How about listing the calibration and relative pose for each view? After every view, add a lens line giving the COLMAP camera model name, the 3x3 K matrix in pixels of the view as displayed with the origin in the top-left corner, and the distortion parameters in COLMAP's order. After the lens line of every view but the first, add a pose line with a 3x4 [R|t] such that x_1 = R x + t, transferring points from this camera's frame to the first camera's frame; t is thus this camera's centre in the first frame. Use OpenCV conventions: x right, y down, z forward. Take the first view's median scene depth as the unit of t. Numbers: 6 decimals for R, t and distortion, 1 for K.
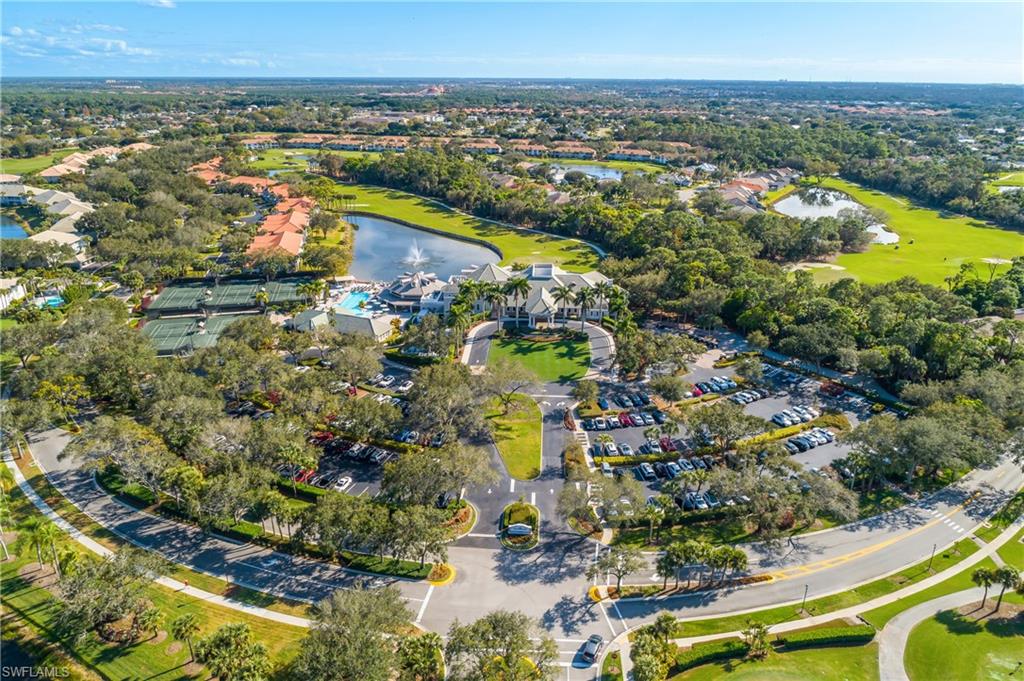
lens RADIAL K [[682.8, 0, 512.0], [0, 682.8, 340.5], [0, 0, 1]] dist [-0.010951, 0.002719]
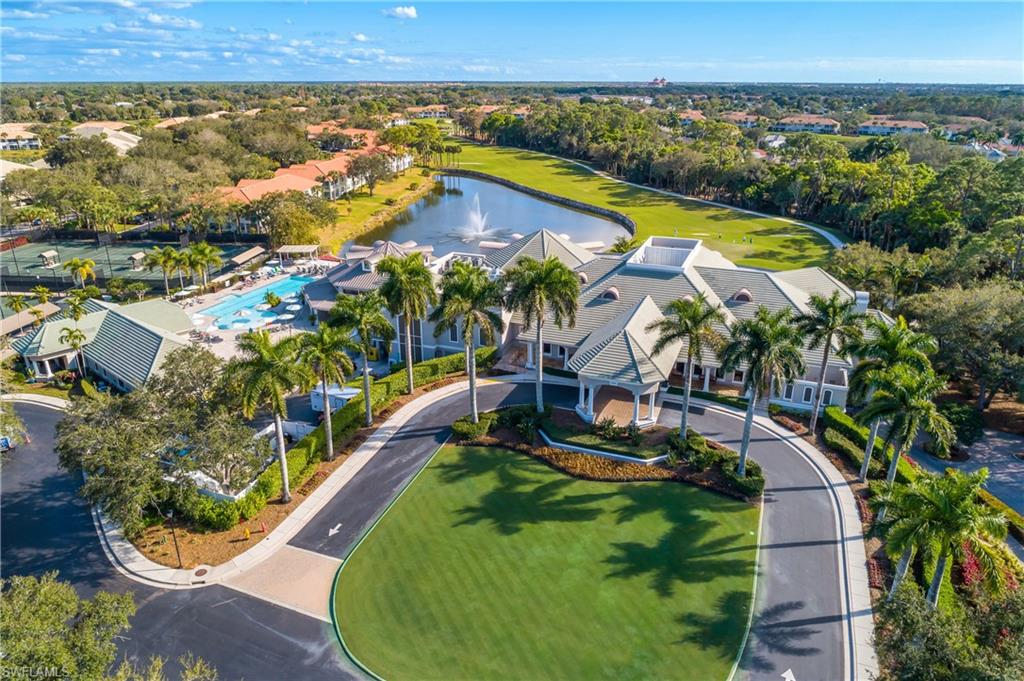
lens RADIAL K [[682.8, 0, 512.0], [0, 682.8, 340.5], [0, 0, 1]] dist [-0.010951, 0.002719]
pose [[0.950573, 0.108822, -0.290807, 0.076775], [-0.111263, 0.993757, 0.008180, -0.047225], [0.289882, 0.024580, 0.956747, 0.601030]]
